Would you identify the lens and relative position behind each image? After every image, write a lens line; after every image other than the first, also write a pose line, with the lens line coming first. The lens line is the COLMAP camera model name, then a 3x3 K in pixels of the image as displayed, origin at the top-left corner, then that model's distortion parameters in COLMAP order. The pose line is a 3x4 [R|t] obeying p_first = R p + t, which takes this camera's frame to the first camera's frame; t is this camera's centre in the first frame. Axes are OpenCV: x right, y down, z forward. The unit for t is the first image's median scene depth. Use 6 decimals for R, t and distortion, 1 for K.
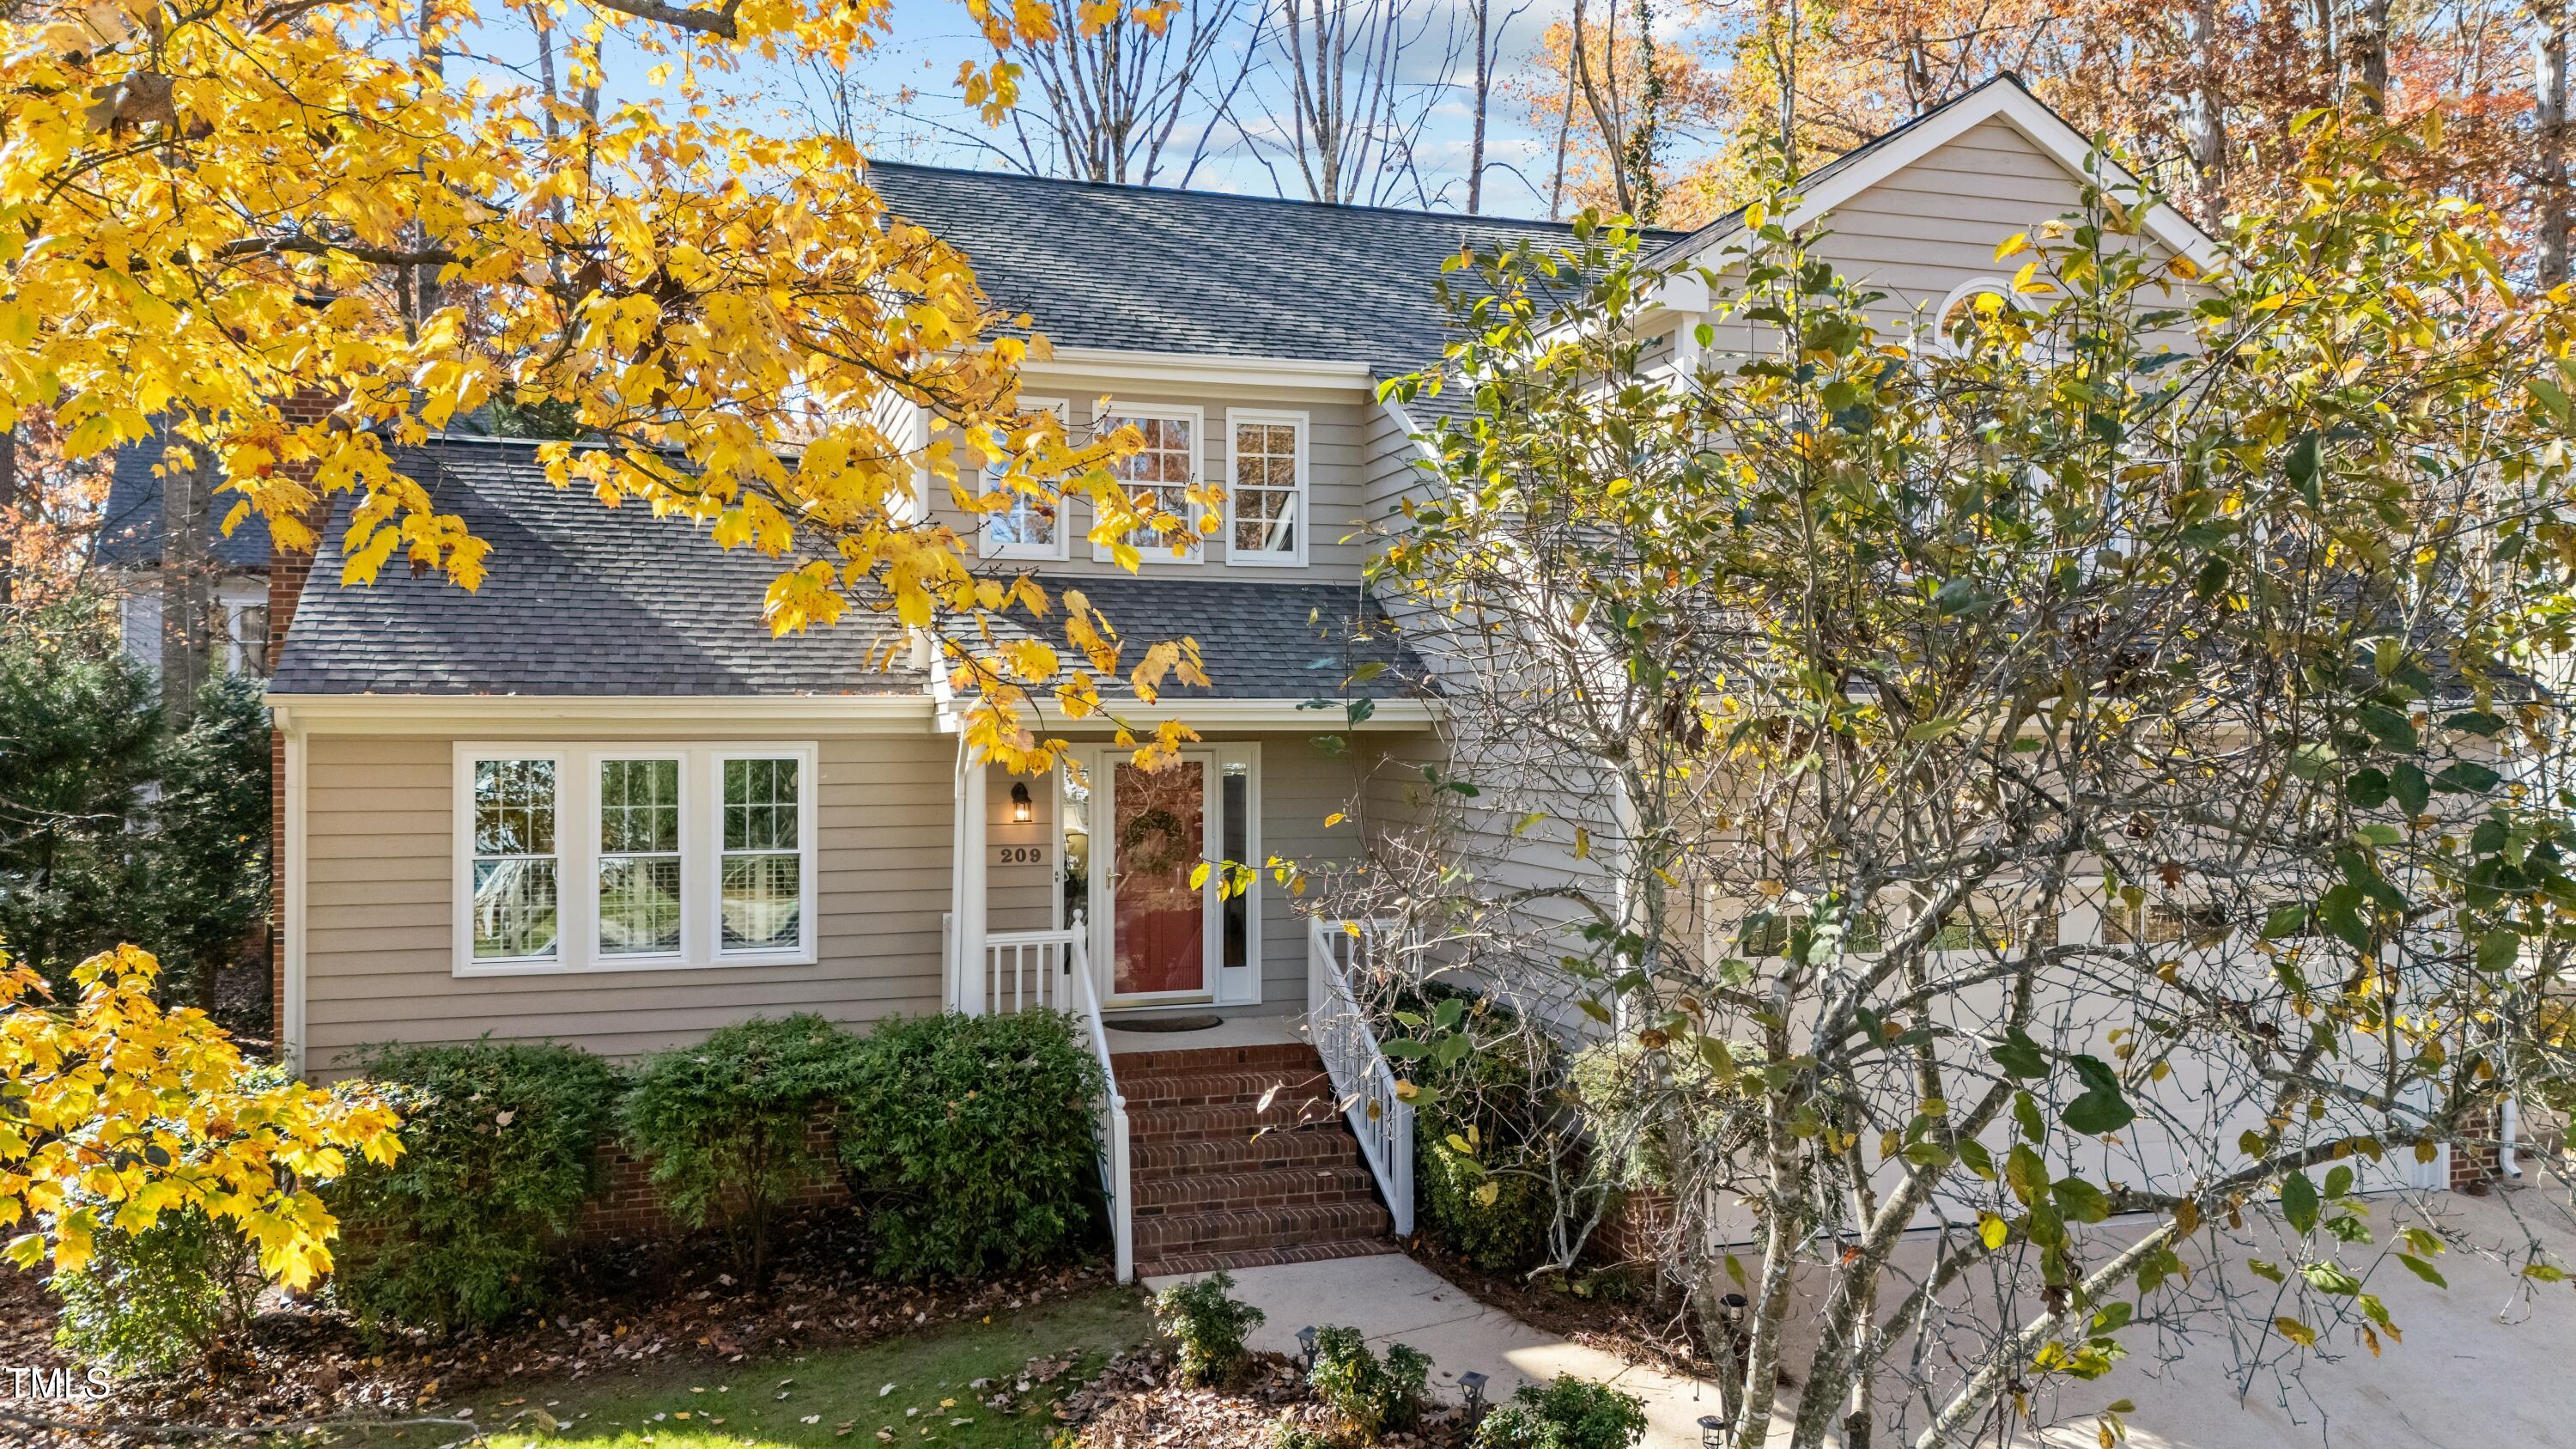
lens RADIAL K [[1891.7, 0, 1284.0], [0, 1891.7, 718.6], [0, 0, 1]] dist [0.089755, -0.110418]
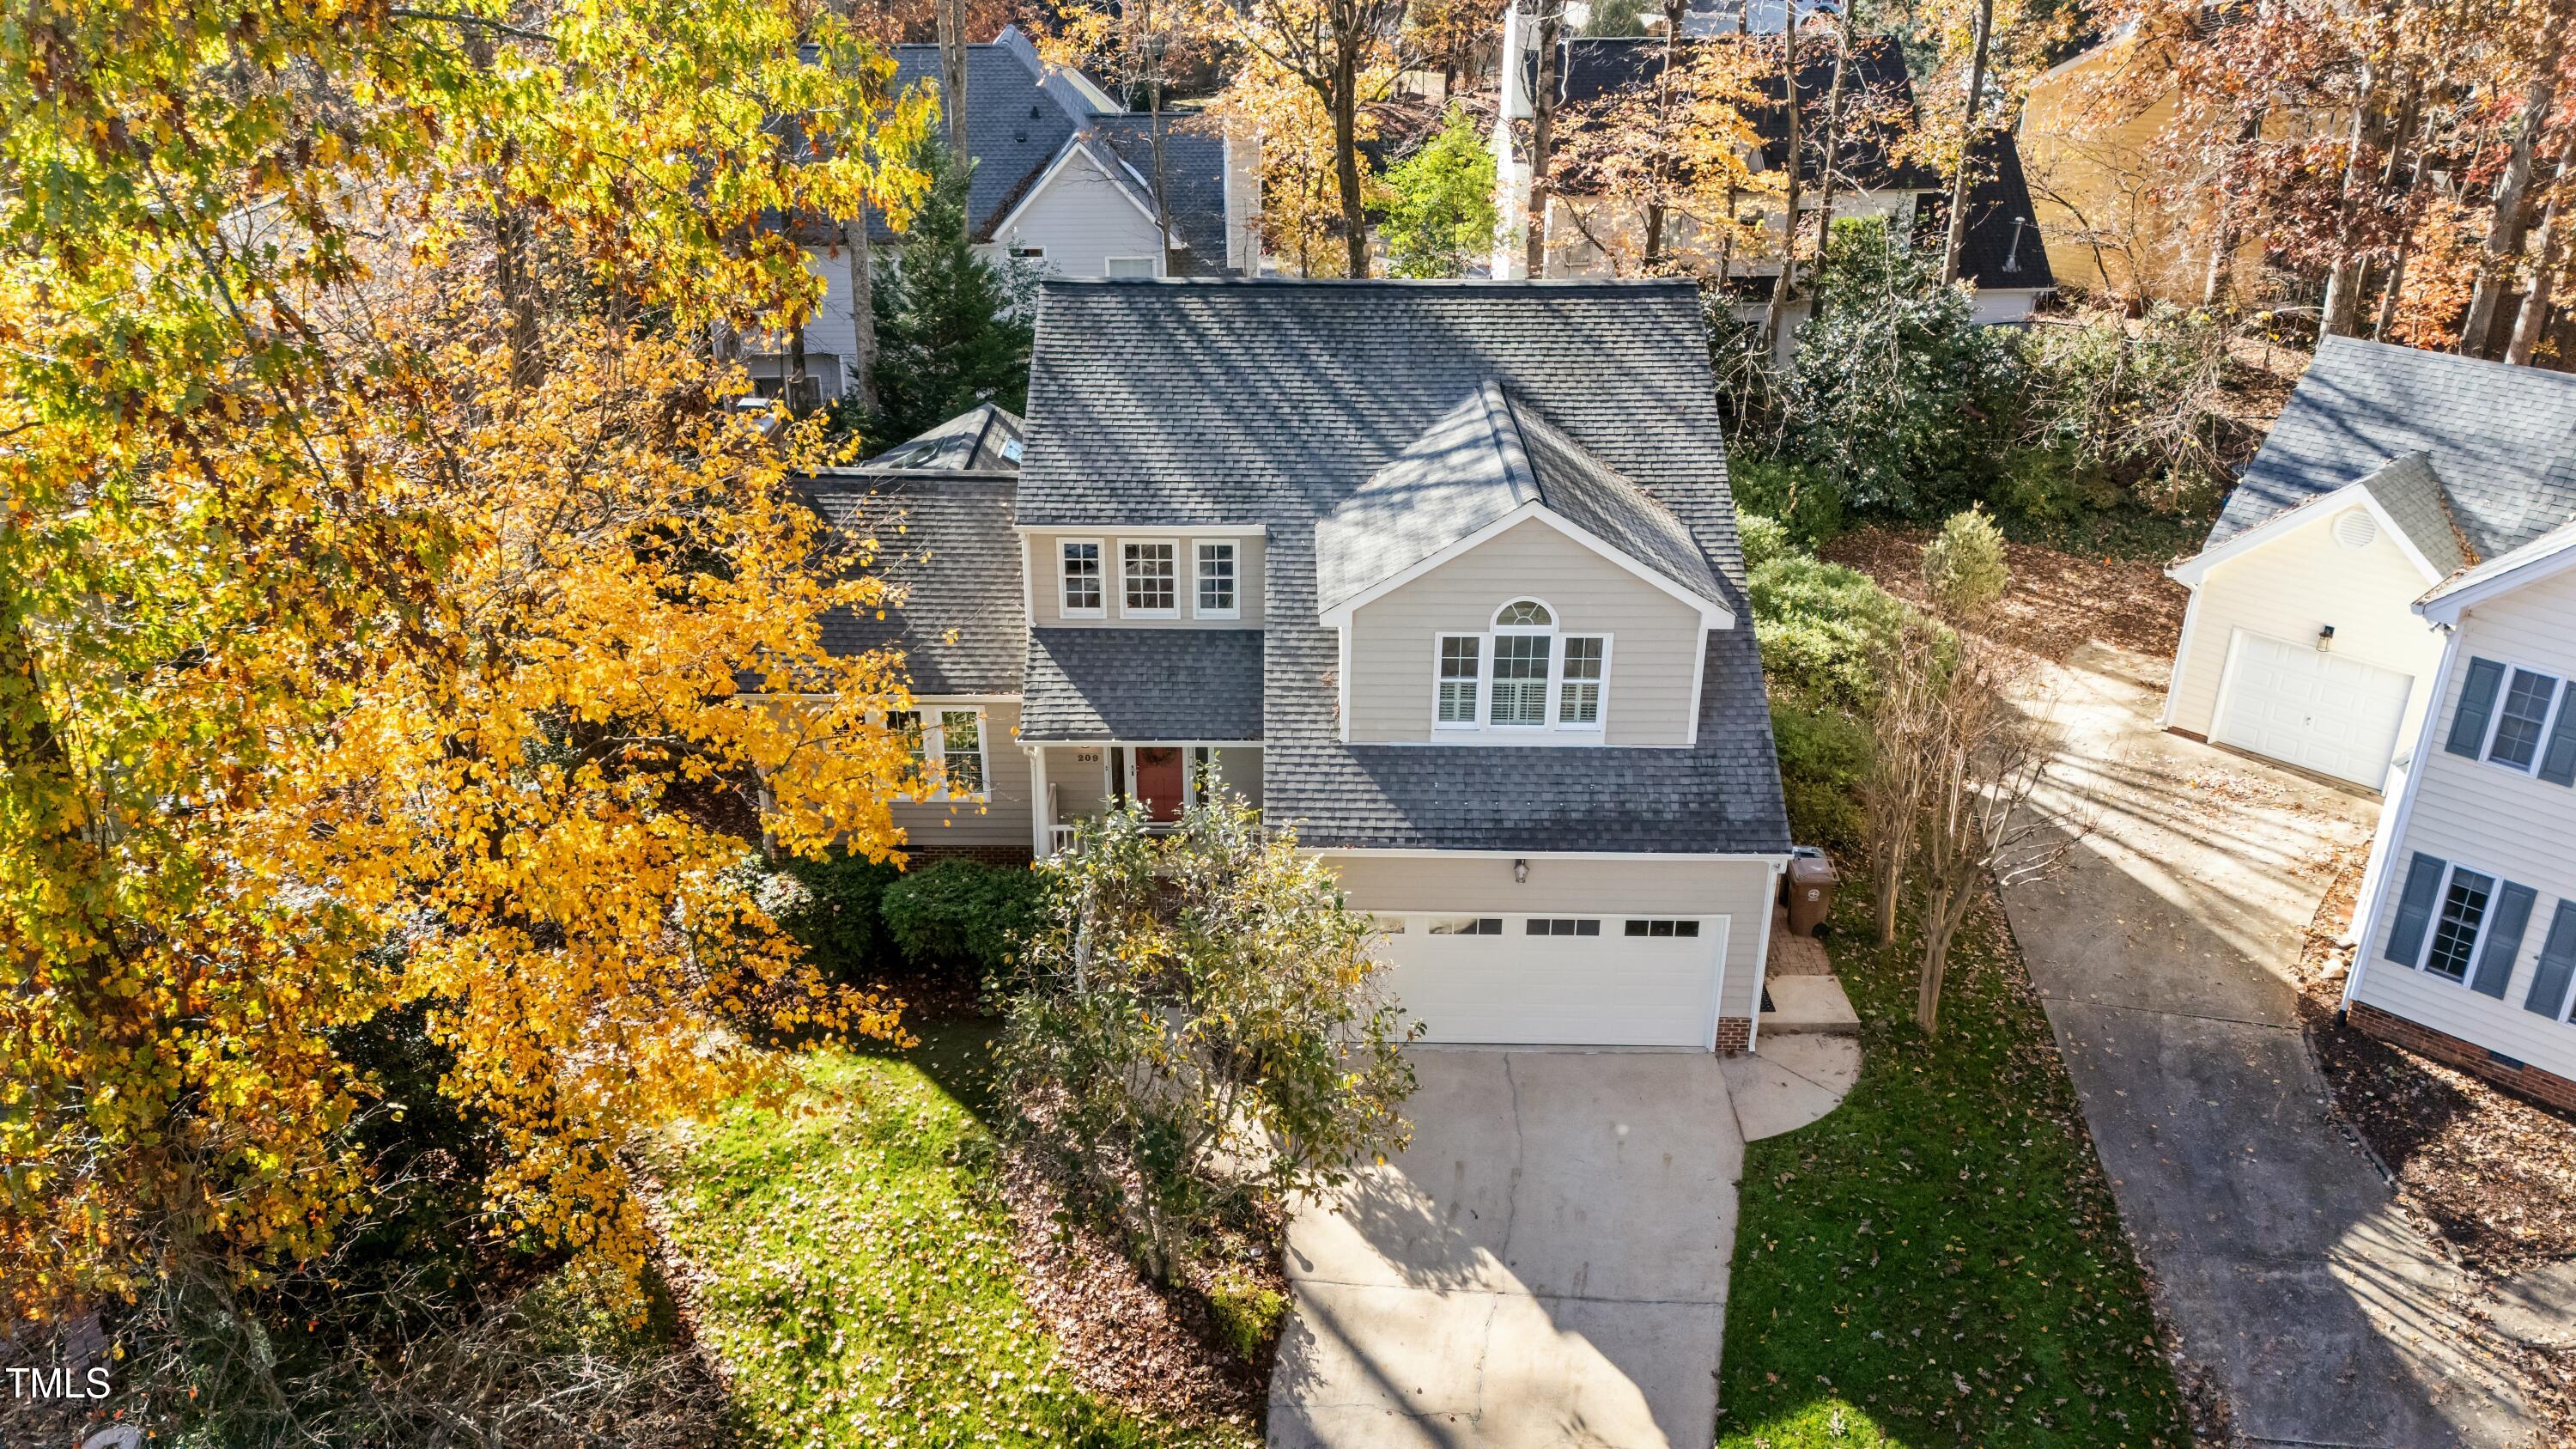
lens RADIAL K [[1877.6, 0, 1277.3], [0, 1877.6, 724.9], [0, 0, 1]] dist [0.082529, -0.090075]
pose [[0.954844, 0.129028, -0.267628, 0.648920], [-0.003135, 0.905103, 0.425181, -0.902164], [0.297091, -0.405142, 0.864637, -0.708316]]
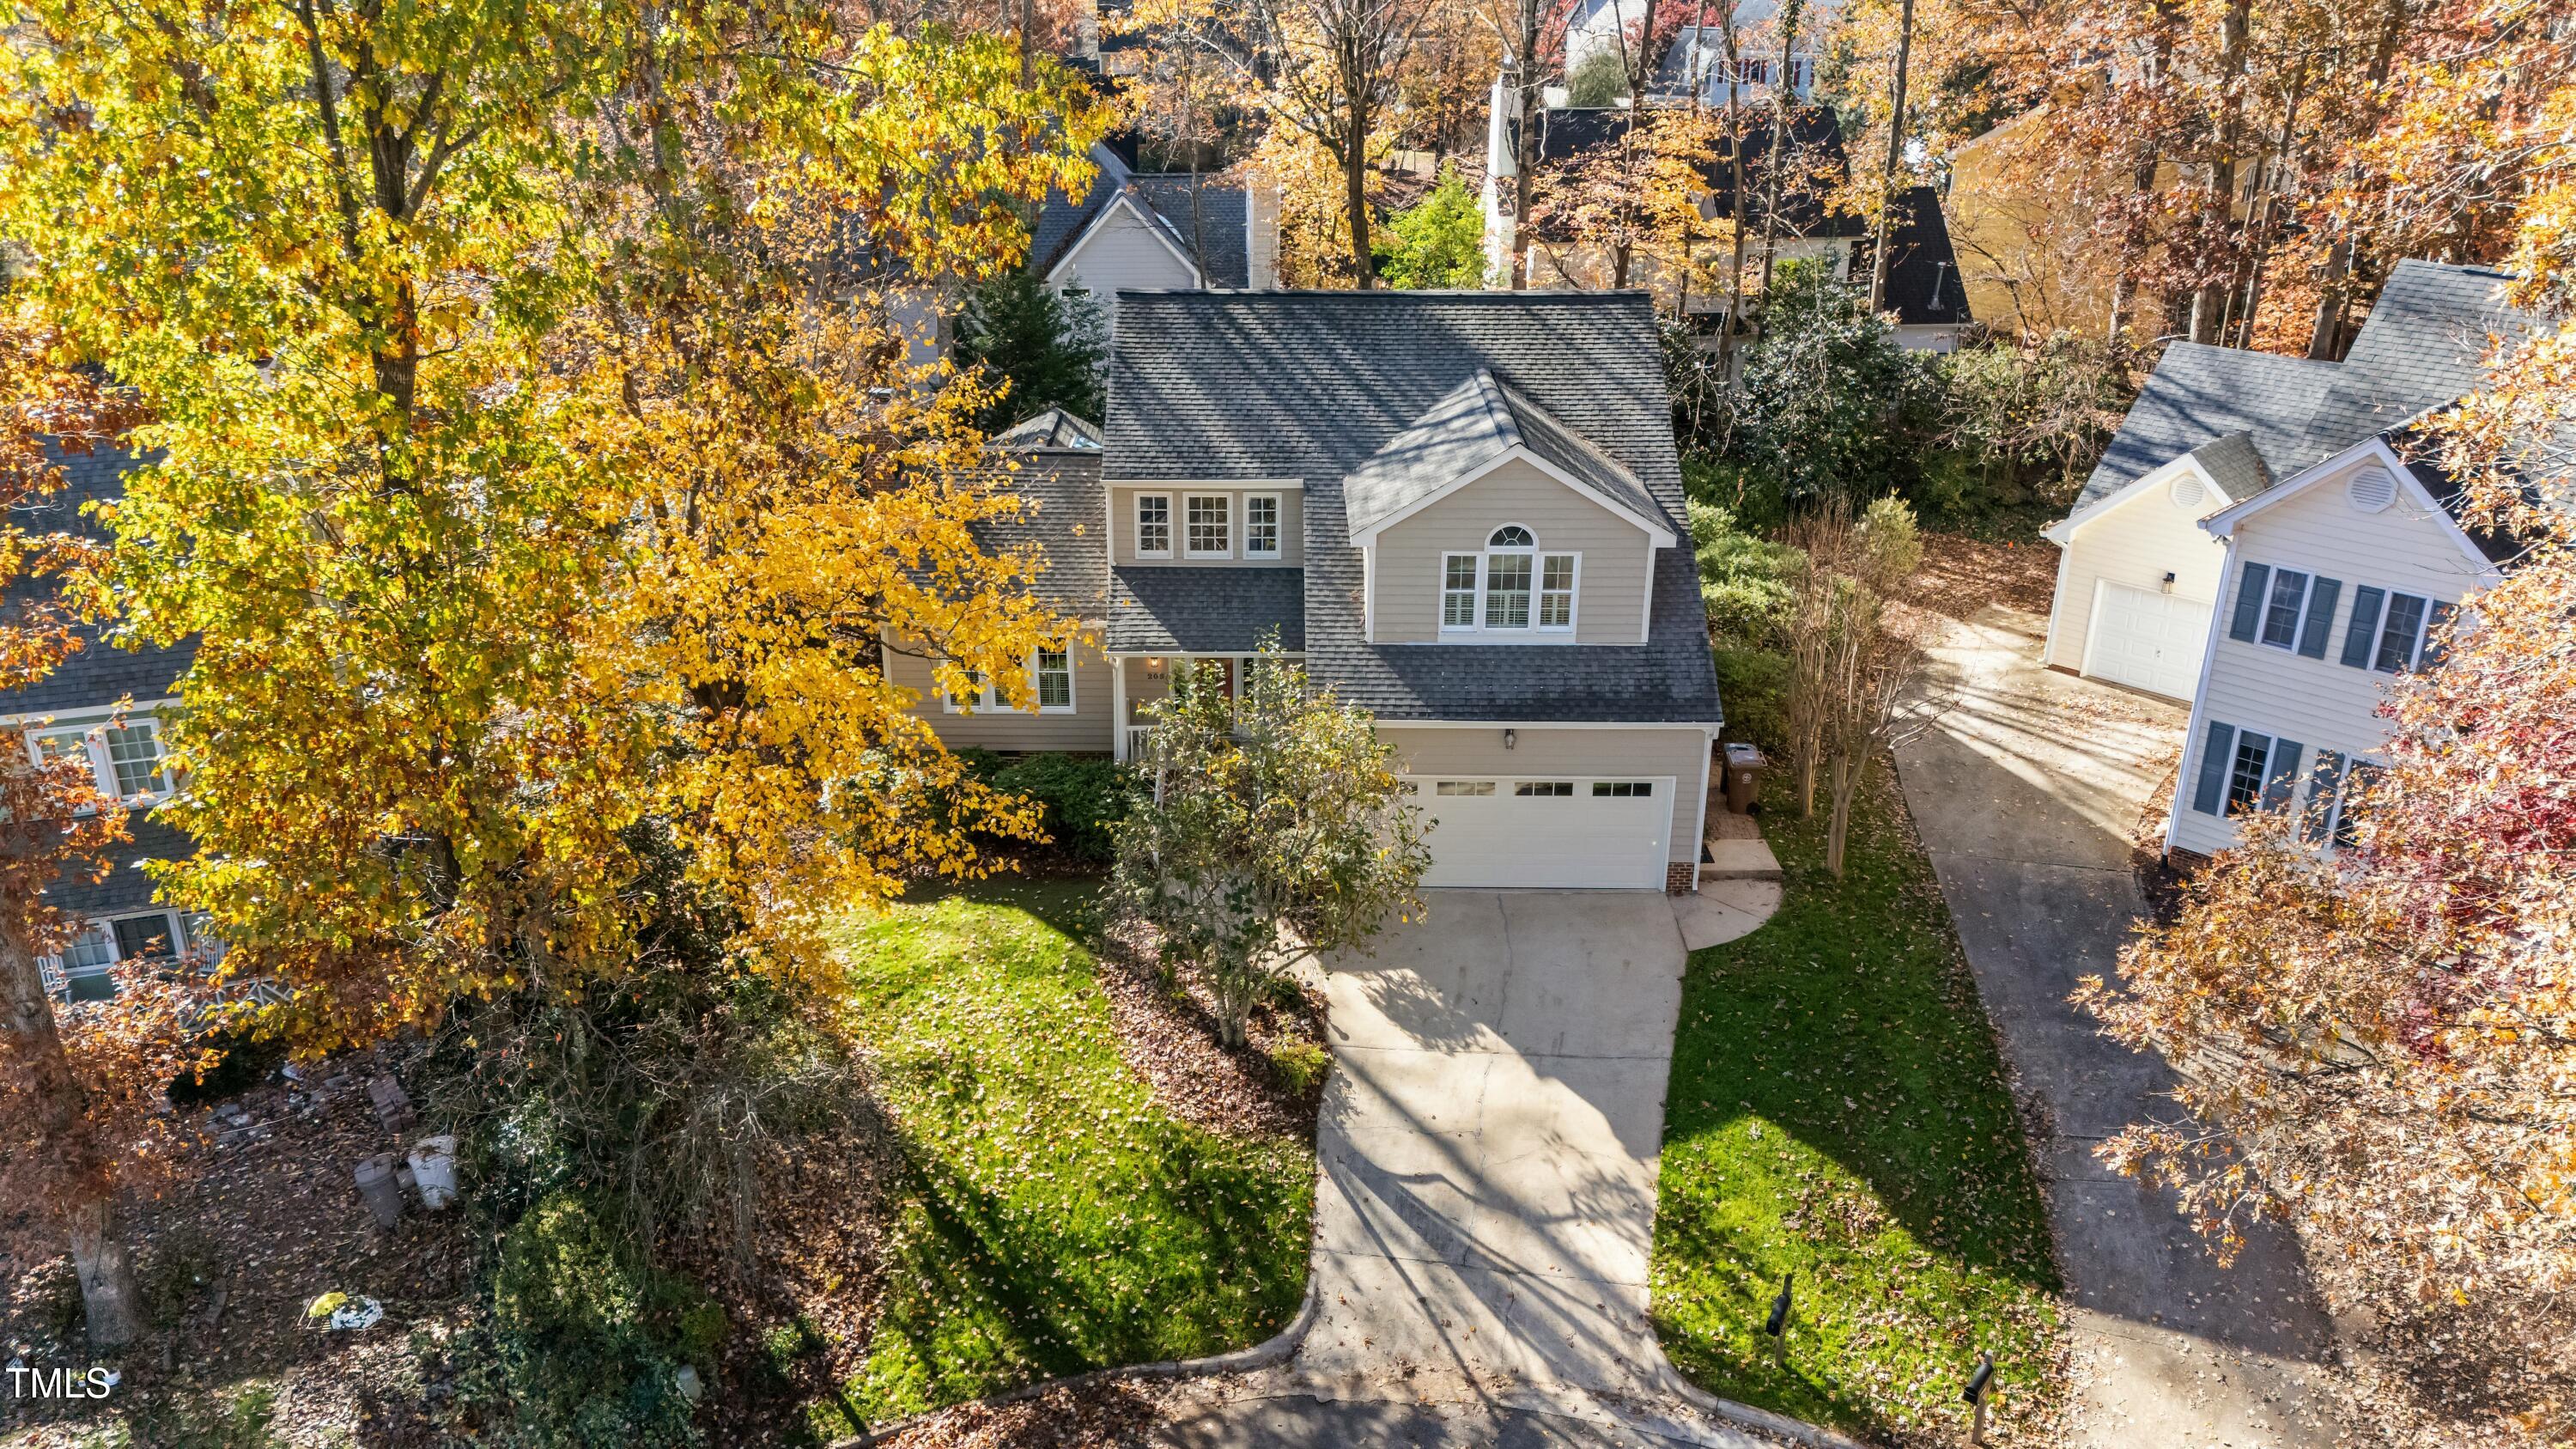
lens RADIAL K [[1865.1, 0, 1276.7], [0, 1865.1, 729.7], [0, 0, 1]] dist [0.110751, -0.176586]
pose [[0.956461, 0.116923, -0.267416, 0.745283], [-0.003842, 0.921212, 0.389043, -0.902060], [0.291835, -0.371077, 0.881552, -1.233168]]
